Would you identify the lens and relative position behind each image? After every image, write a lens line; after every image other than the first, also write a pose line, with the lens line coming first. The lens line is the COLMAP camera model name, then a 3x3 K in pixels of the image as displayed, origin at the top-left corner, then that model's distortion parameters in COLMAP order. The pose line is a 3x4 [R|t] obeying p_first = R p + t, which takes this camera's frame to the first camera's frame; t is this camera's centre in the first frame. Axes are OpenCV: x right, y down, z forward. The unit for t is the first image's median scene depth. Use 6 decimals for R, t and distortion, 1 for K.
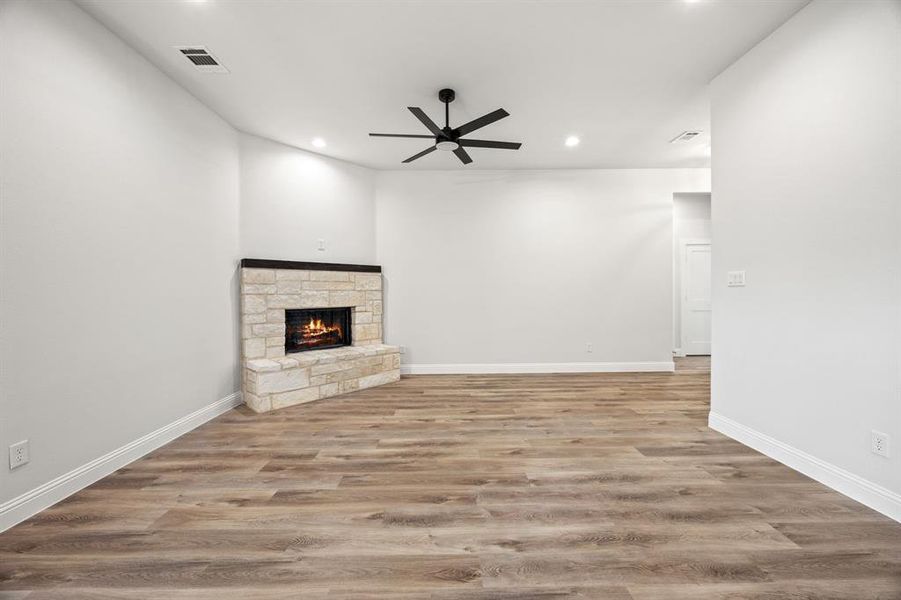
lens RADIAL K [[341.6, 0, 446.0], [0, 341.6, 298.0], [0, 0, 1]] dist [-0.003974, 0.000033]
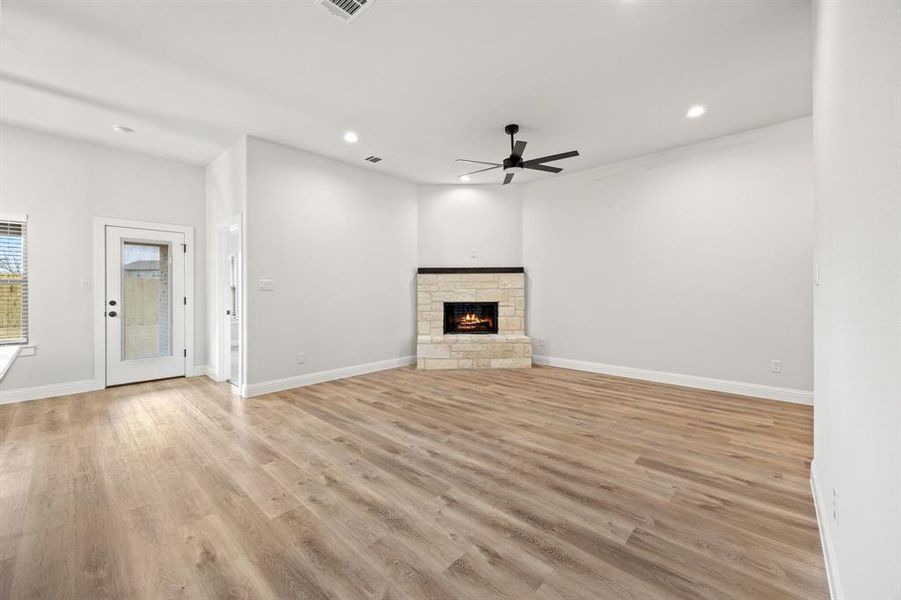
lens RADIAL K [[355.2, 0, 445.7], [0, 355.2, 292.1], [0, 0, 1]] dist [0.003727, 0.000076]
pose [[0.725861, 0.006947, -0.687806, 0.674881], [-0.011745, 0.999928, -0.002295, -0.006520], [0.687741, 0.009744, 0.725891, -0.074577]]
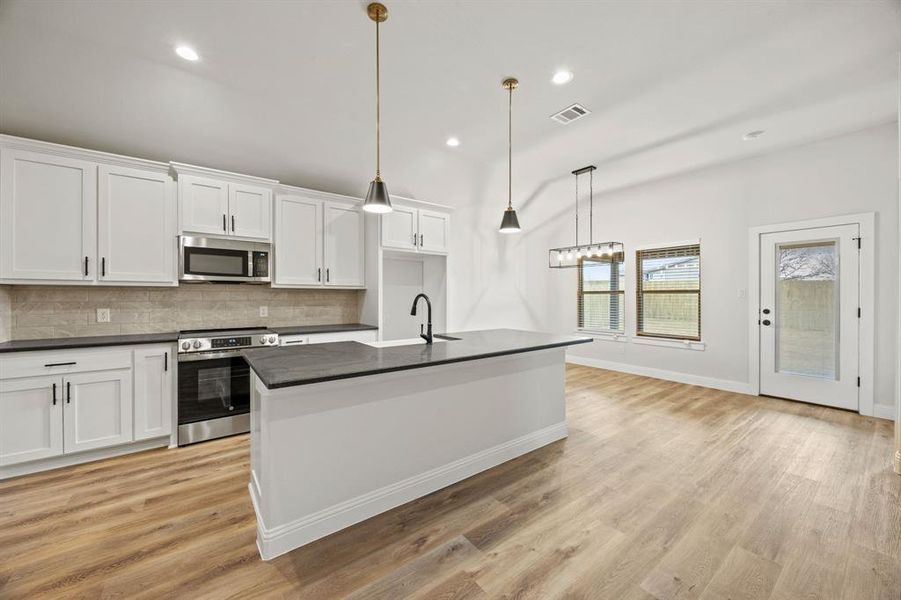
lens RADIAL K [[343.3, 0, 446.8], [0, 343.3, 295.9], [0, 0, 1]] dist [-0.004426, 0.000197]
pose [[-0.805902, 0.007660, -0.592000, 0.544576], [-0.000733, 0.999903, 0.013936, -0.028087], [0.592049, 0.011665, -0.805817, 0.367117]]
